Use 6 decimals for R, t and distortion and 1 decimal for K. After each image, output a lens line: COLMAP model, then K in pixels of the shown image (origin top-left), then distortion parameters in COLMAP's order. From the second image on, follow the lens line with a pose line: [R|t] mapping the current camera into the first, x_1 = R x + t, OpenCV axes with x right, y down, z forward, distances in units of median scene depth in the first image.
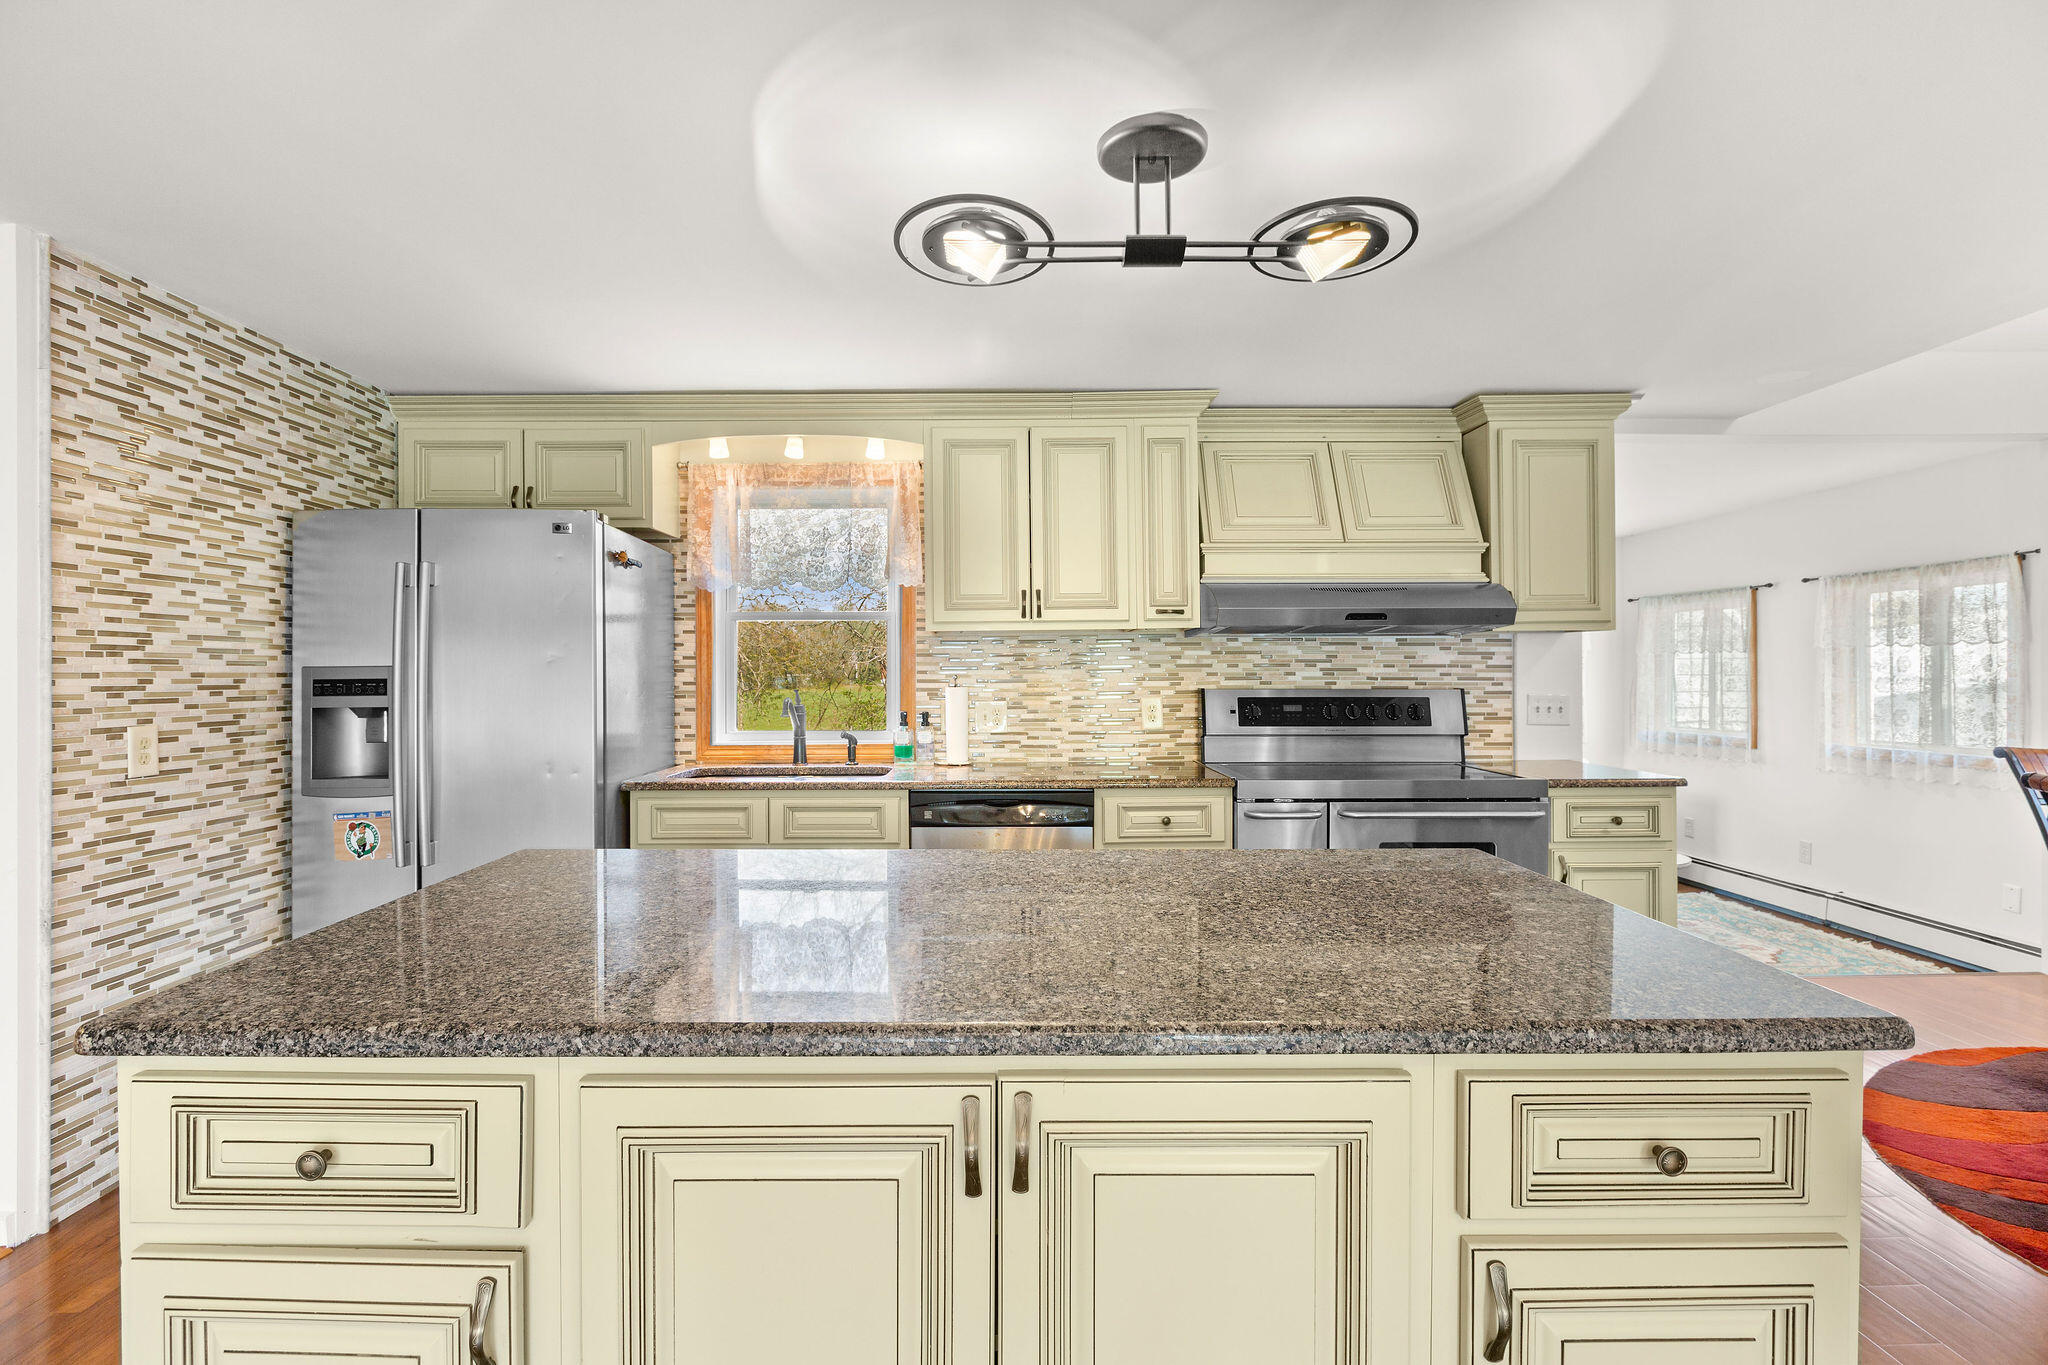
lens RADIAL K [[965.7, 0, 1023.0], [0, 965.7, 672.3], [0, 0, 1]] dist [-0.003353, -0.000305]
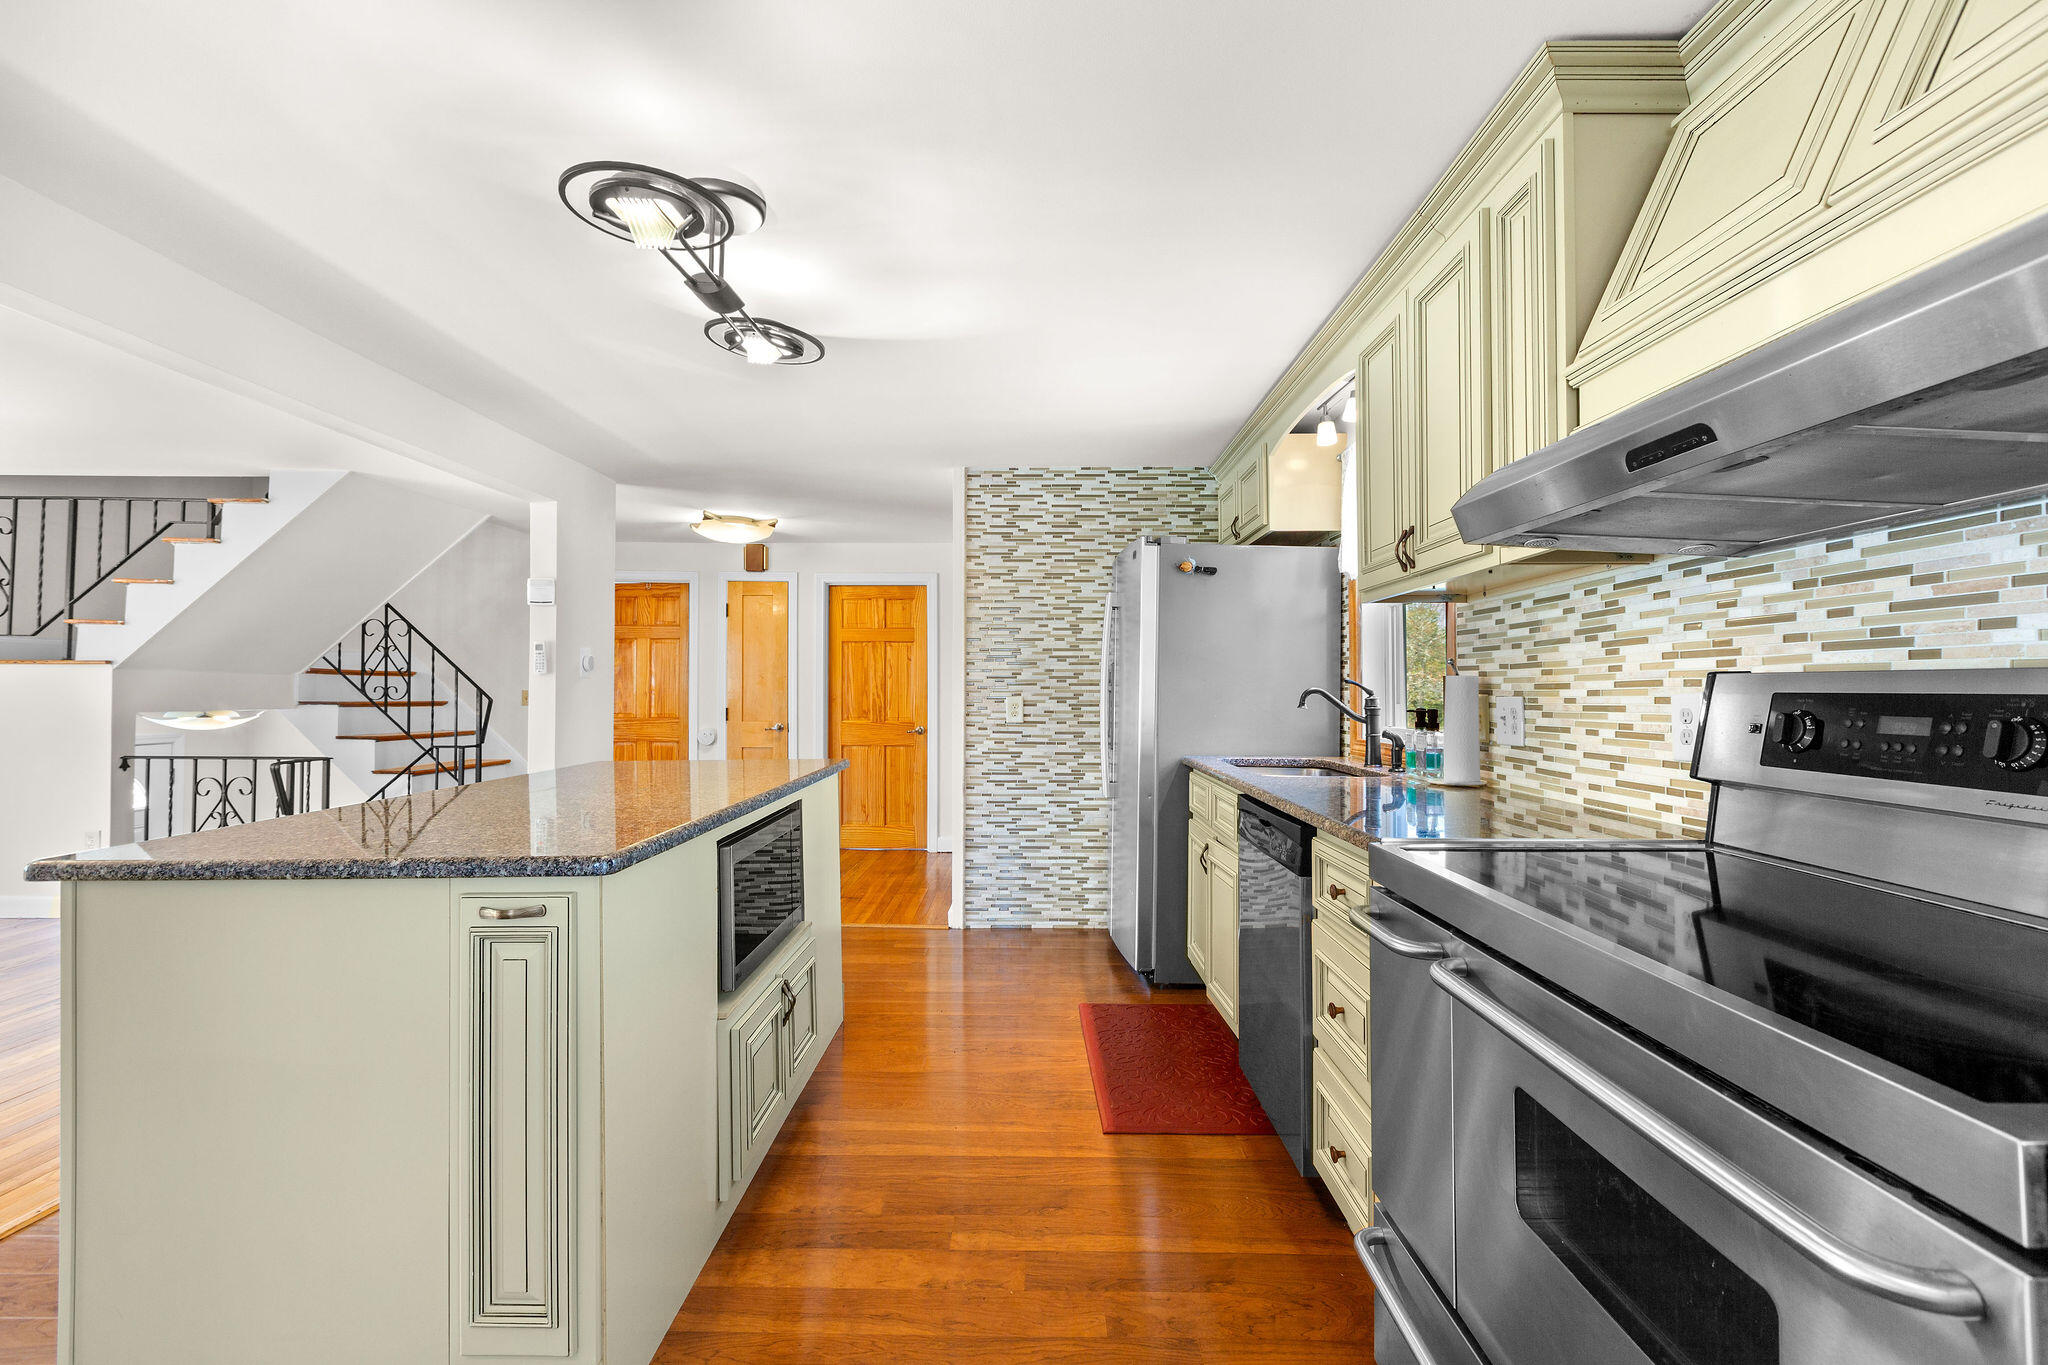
lens RADIAL K [[927.4, 0, 1007.8], [0, 927.4, 672.6], [0, 0, 1]] dist [0.008243, -0.002261]
pose [[-0.042701, -0.015738, -0.998964, 0.706374], [0.000115, 0.999876, -0.015758, 0.027003], [0.999088, -0.000788, -0.042694, 0.797055]]
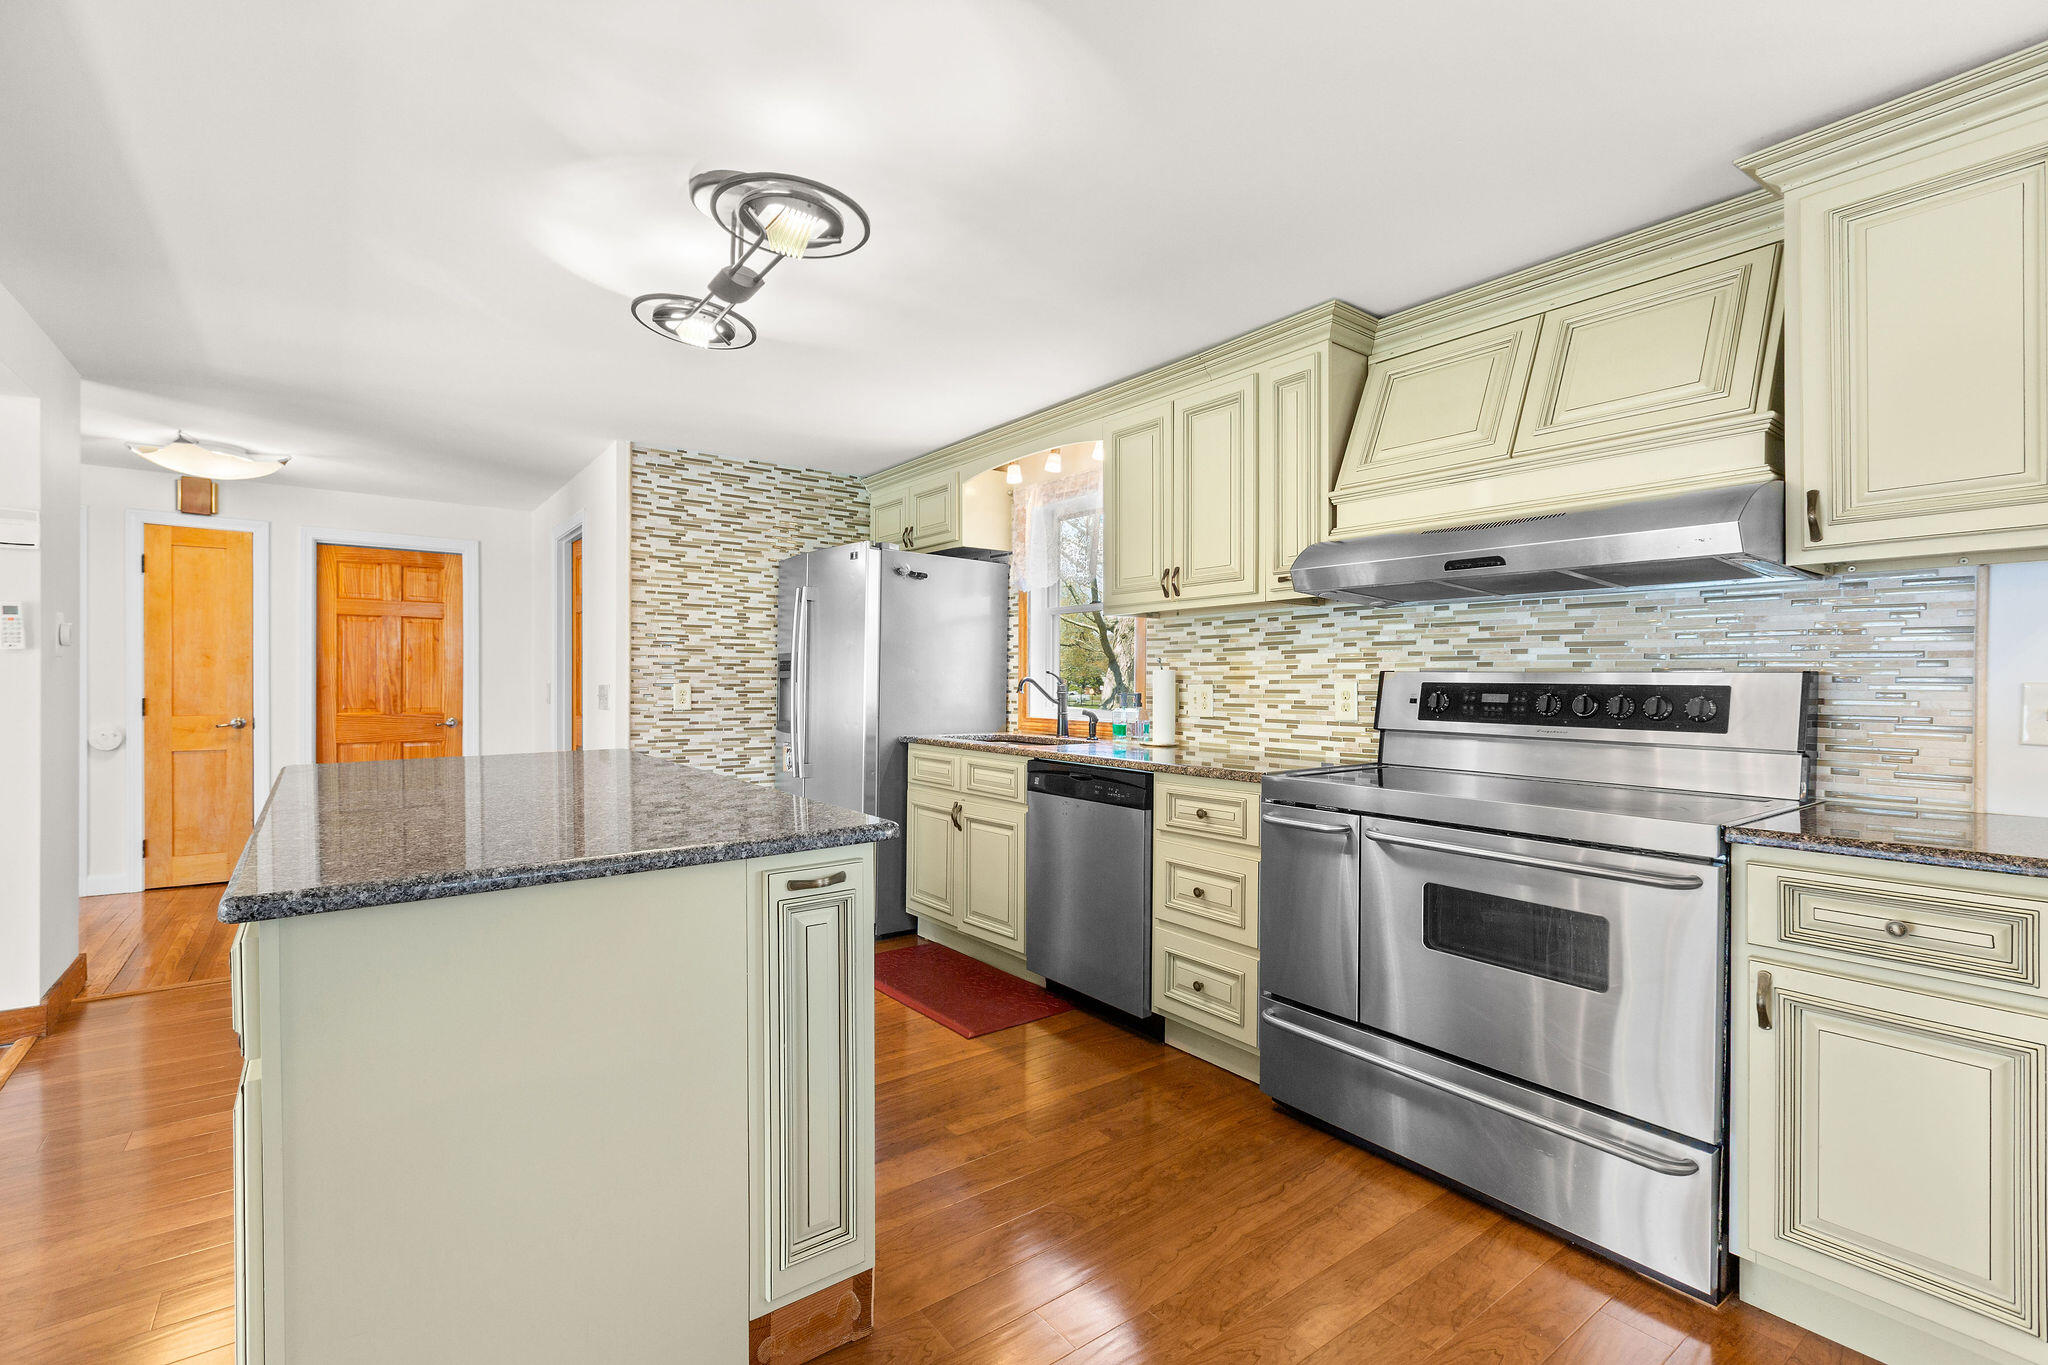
lens RADIAL K [[927.4, 0, 1009.3], [0, 927.4, 680.1], [0, 0, 1]] dist [0.008243, -0.002261]
pose [[0.581738, 0.008090, -0.813336, 0.719986], [-0.007509, 0.999961, 0.004575, 0.026449], [0.813341, 0.003445, 0.581776, 0.340696]]
